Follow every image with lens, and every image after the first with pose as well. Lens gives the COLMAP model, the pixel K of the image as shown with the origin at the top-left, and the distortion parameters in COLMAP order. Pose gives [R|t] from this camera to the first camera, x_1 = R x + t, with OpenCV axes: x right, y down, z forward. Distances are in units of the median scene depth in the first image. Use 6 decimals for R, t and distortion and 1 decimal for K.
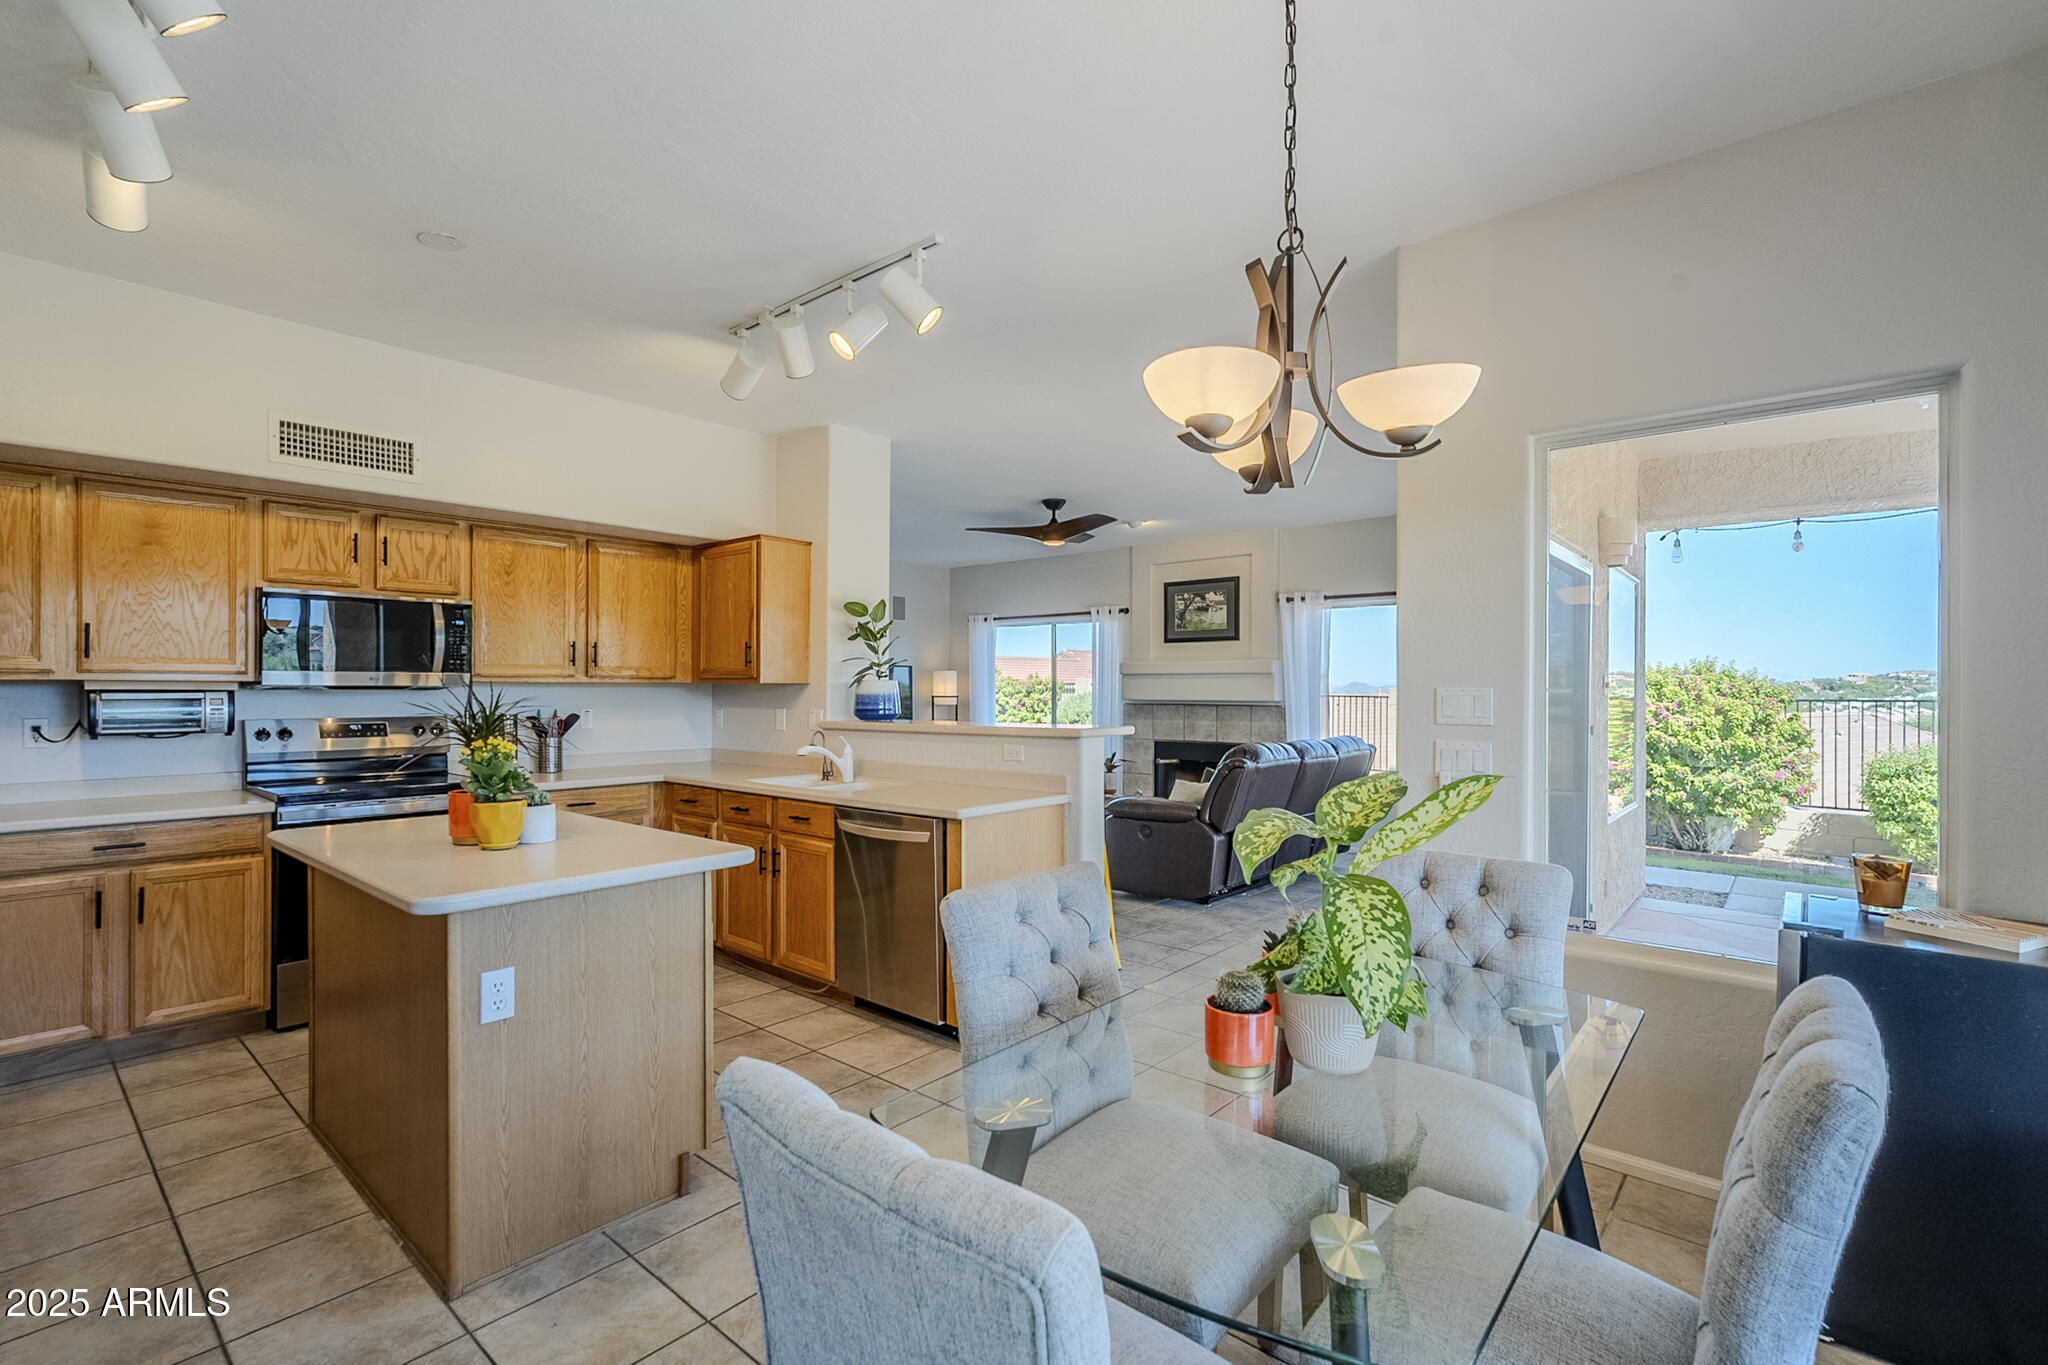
lens RADIAL K [[928.3, 0, 1023.9], [0, 928.3, 687.4], [0, 0, 1]] dist [-0.004090, 0.000424]
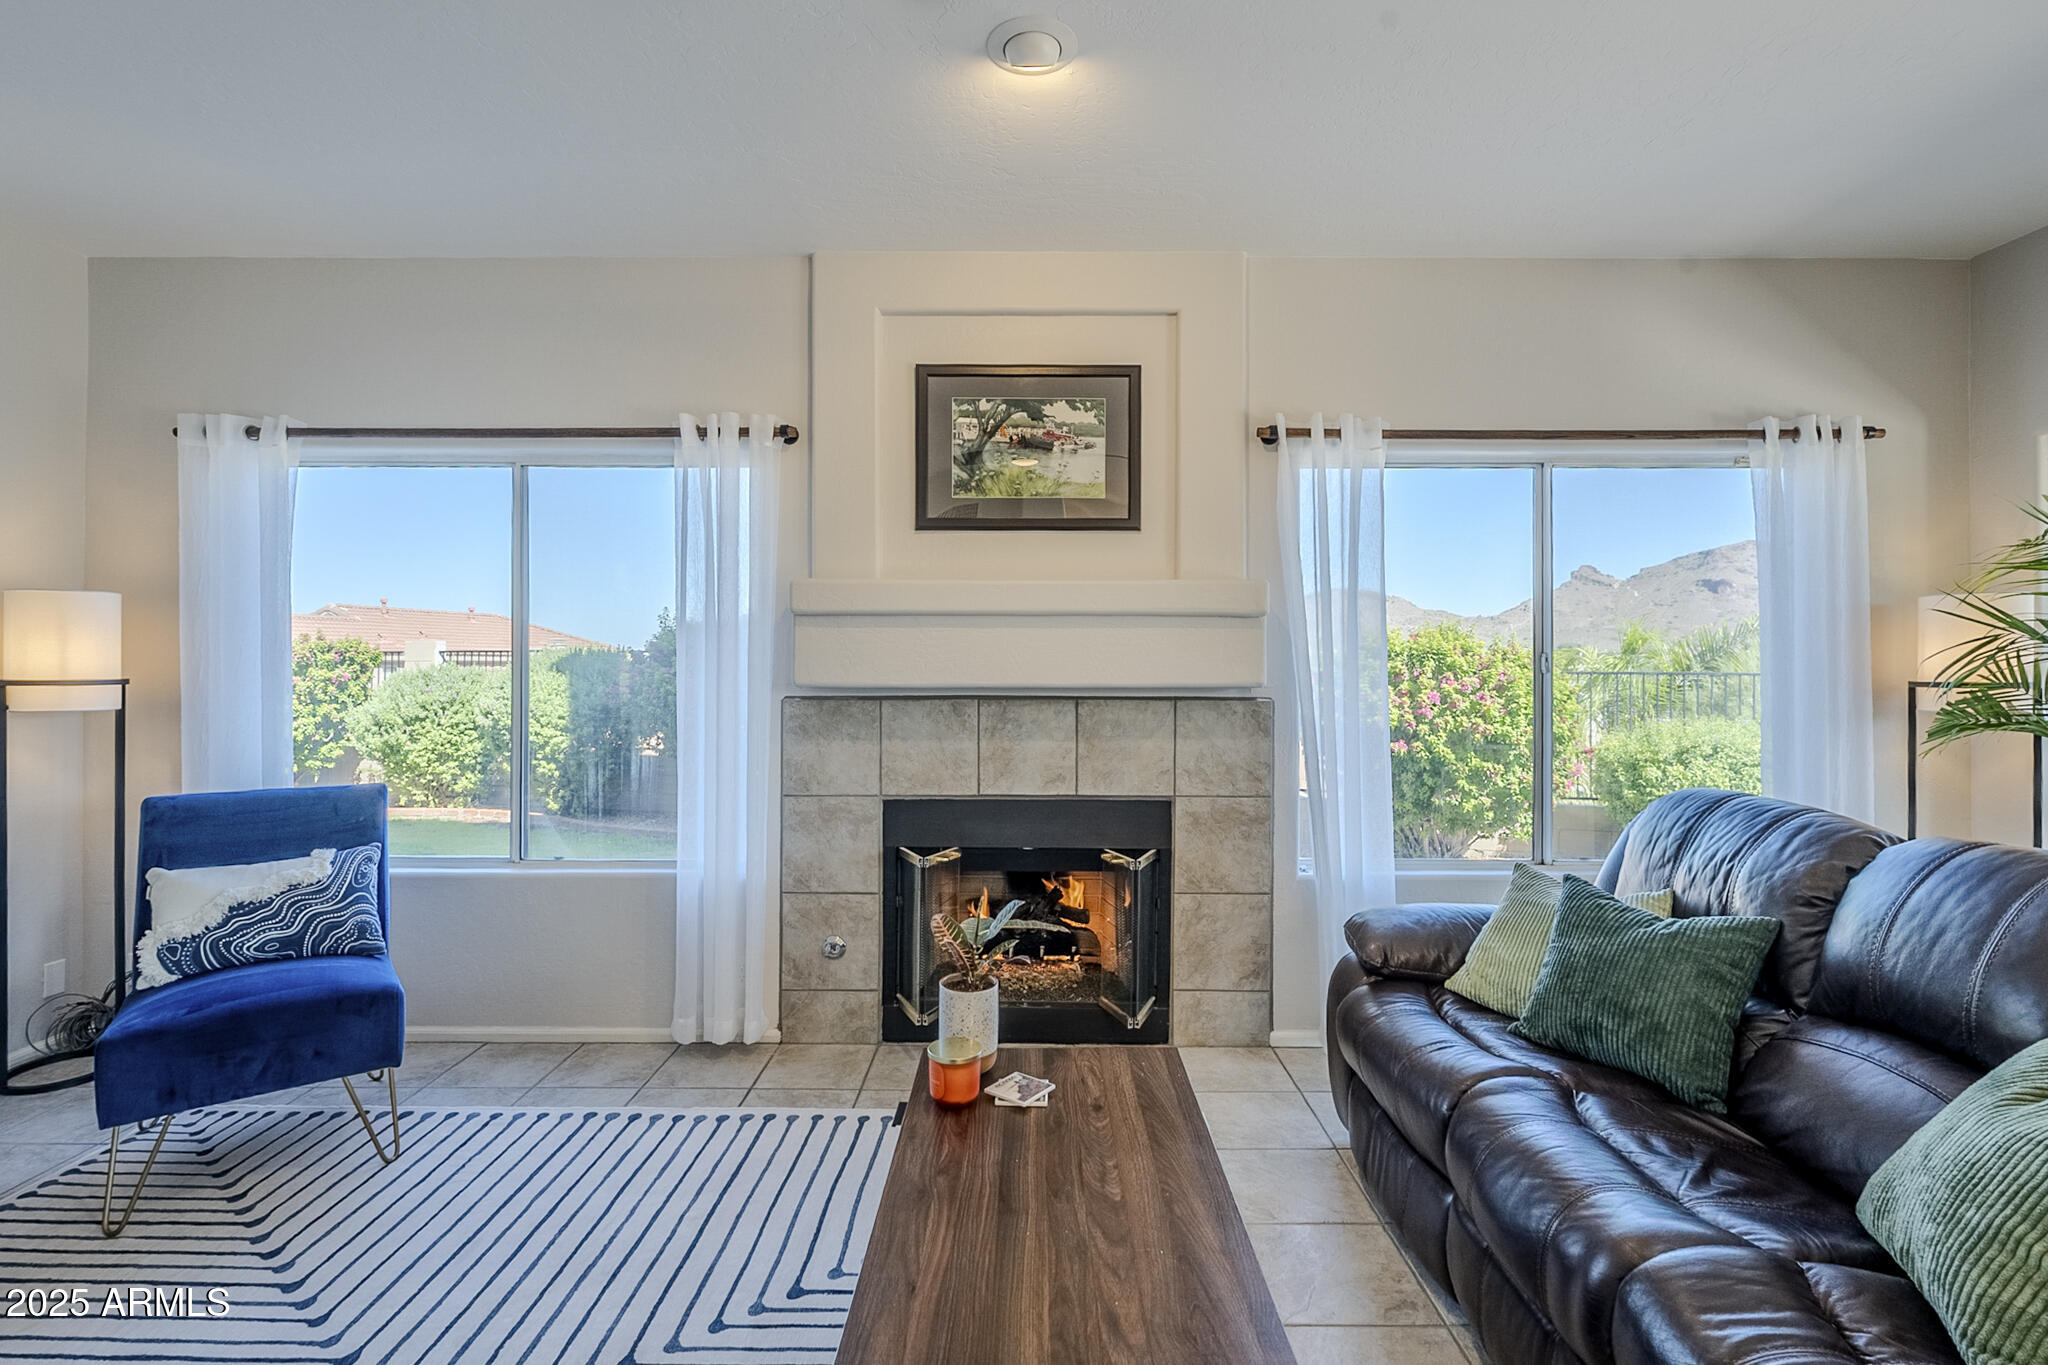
lens RADIAL K [[928.3, 0, 1032.9], [0, 928.3, 662.5], [0, 0, 1]] dist [-0.004090, 0.000424]
pose [[0.758059, 0.001239, 0.652185, -0.112546], [-0.001804, 0.999998, 0.000197, 0.009322], [-0.652183, -0.001326, 0.758060, 1.470601]]
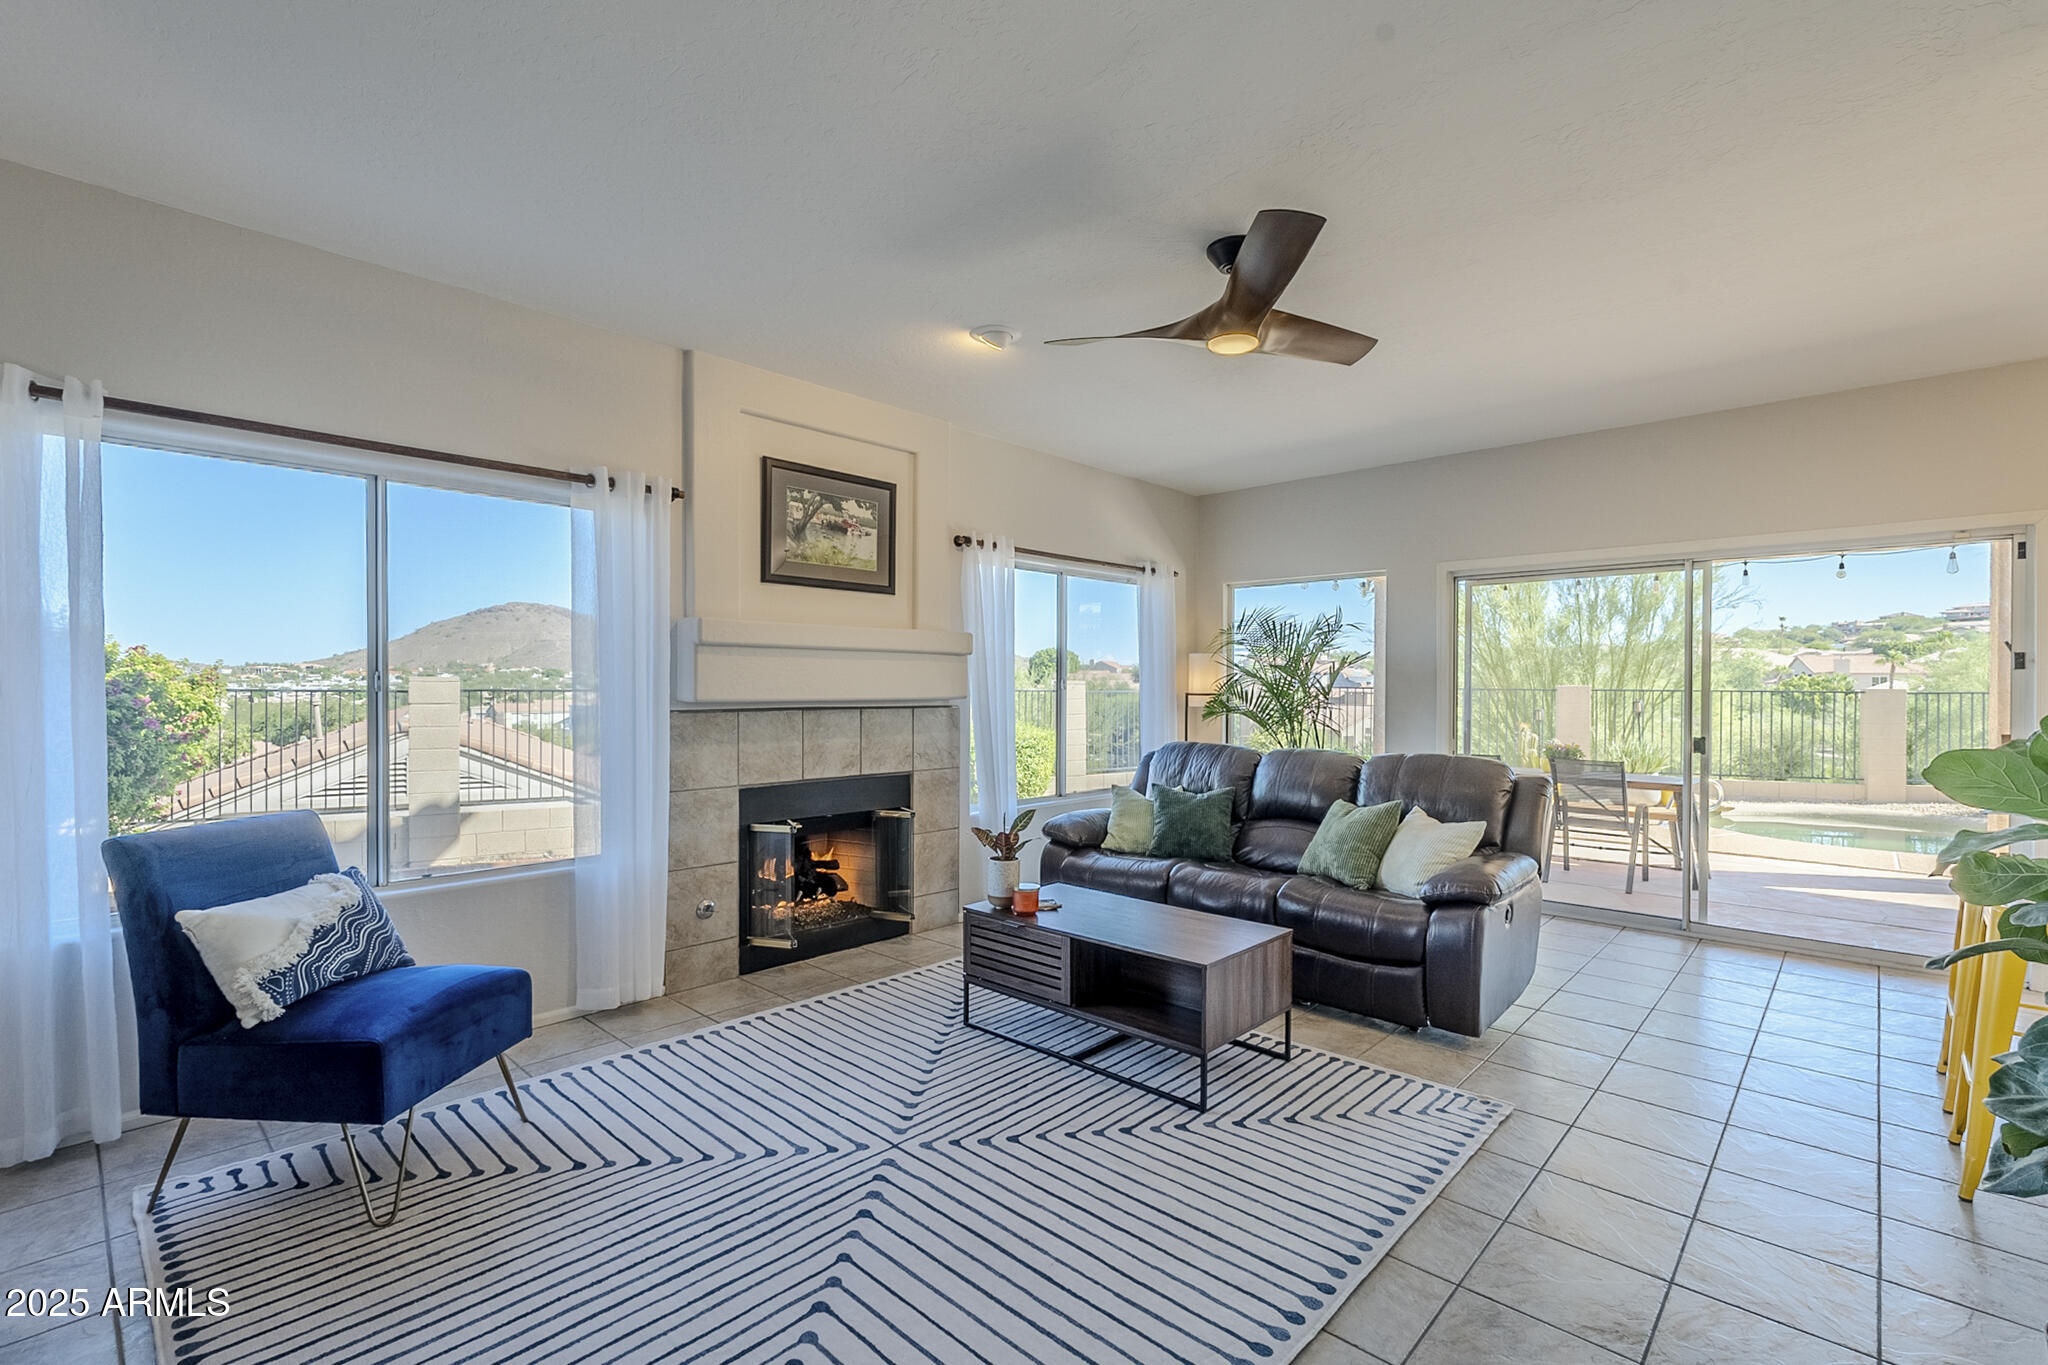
lens RADIAL K [[928.3, 0, 1015.9], [0, 928.3, 693.0], [0, 0, 1]] dist [-0.004090, 0.000424]
pose [[0.038617, -0.008662, 0.999217, -0.692842], [-0.005335, 0.999946, 0.008874, 0.010425], [-0.999240, -0.005673, 0.038569, 1.805912]]
